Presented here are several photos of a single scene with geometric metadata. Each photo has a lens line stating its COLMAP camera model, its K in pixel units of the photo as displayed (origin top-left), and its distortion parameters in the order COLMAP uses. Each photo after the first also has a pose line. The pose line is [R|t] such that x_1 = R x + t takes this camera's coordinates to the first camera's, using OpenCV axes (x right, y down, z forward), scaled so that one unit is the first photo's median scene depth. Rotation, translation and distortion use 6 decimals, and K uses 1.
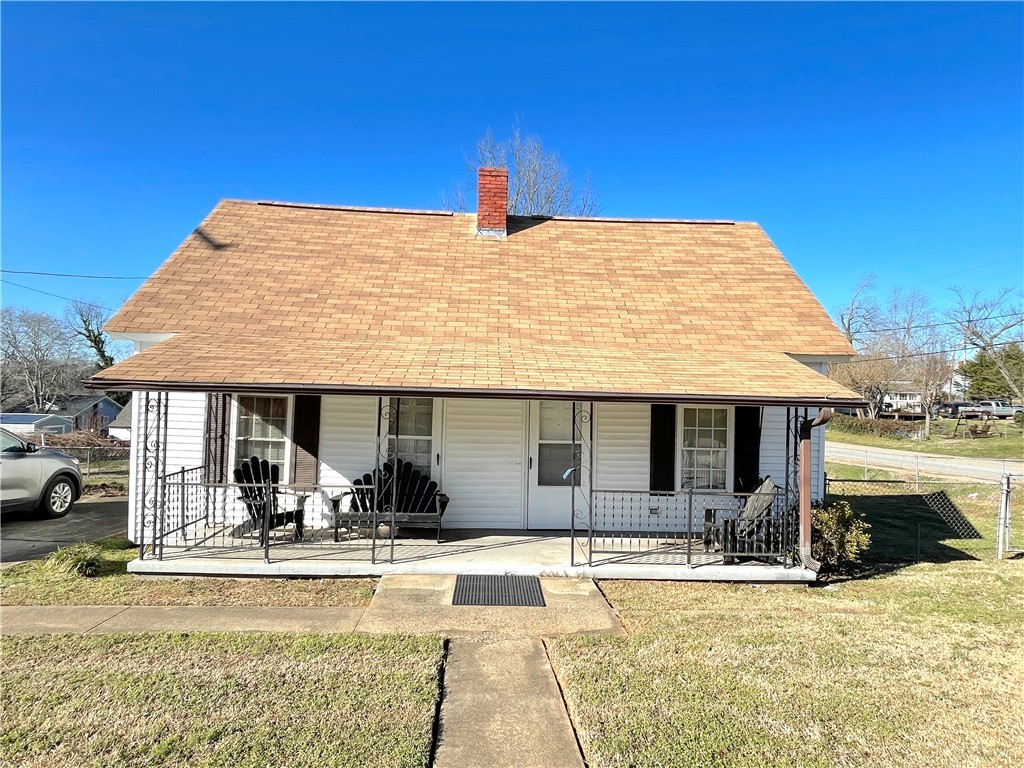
lens RADIAL K [[578.3, 0, 511.9], [0, 578.3, 379.1], [0, 0, 1]] dist [0.004545, -0.009409]
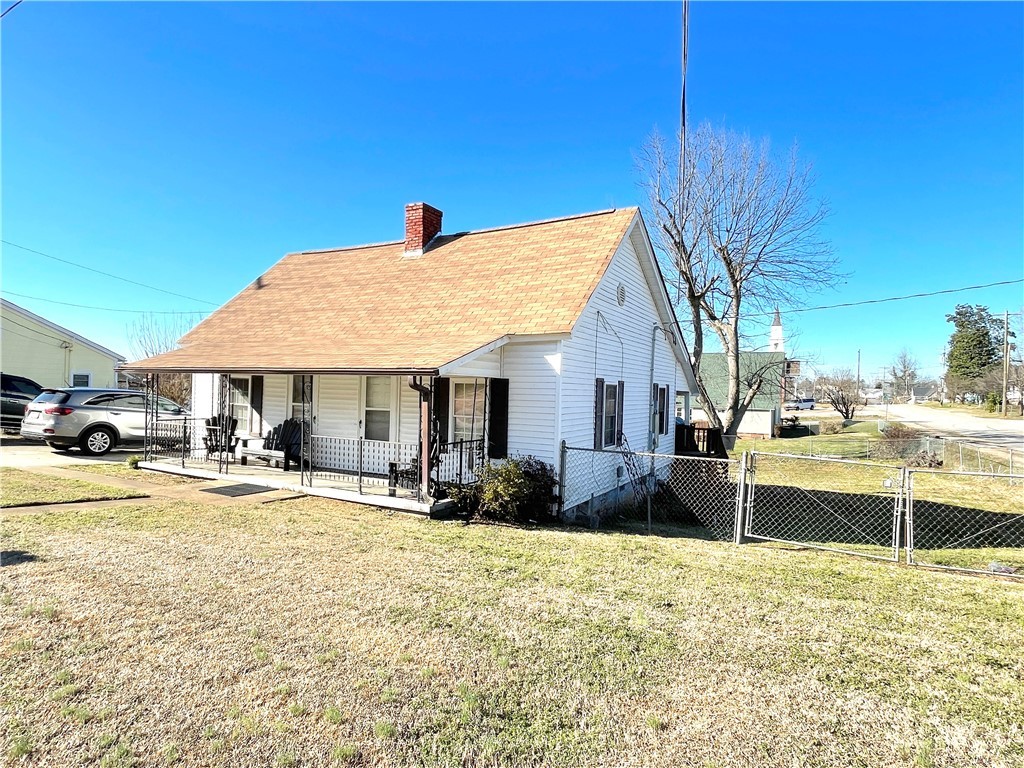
lens RADIAL K [[578.3, 0, 506.4], [0, 578.3, 394.0], [0, 0, 1]] dist [0.004545, -0.009409]
pose [[0.862156, 0.003994, -0.506628, 1.010066], [0.008058, 0.999734, 0.021594, 0.048874], [0.506579, -0.022700, 0.861895, 0.007041]]
